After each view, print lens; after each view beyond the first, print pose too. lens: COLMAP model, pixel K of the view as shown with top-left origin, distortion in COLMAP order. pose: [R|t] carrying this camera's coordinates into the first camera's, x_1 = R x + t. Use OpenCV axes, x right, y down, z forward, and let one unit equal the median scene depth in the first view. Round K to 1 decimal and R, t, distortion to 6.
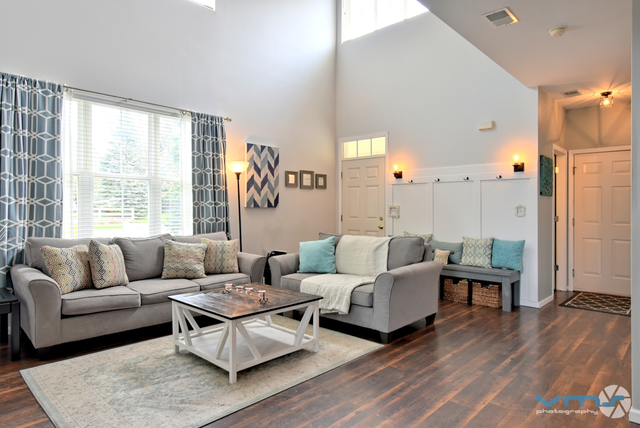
lens RADIAL K [[346.3, 0, 320.0], [0, 346.3, 214.0], [0, 0, 1]] dist [-0.000395, -0.000225]
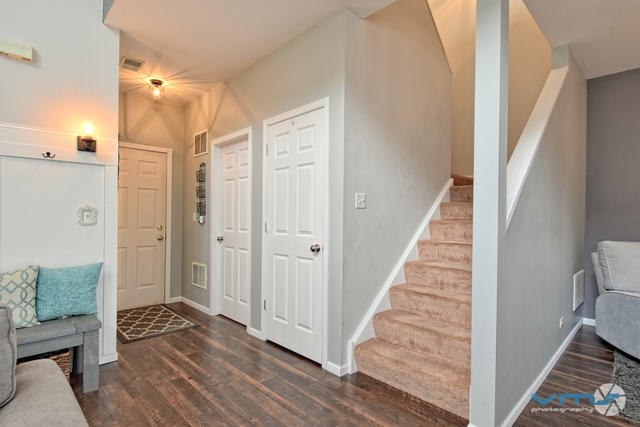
lens RADIAL K [[330.6, 0, 365.0], [0, 330.6, 210.8], [0, 0, 1]] dist [0.000091, -0.000700]
pose [[0.032568, 0.012483, 0.999392, 0.005817], [0.008668, 0.999881, -0.012772, -0.005956], [-0.999432, 0.009079, 0.032456, 0.491183]]
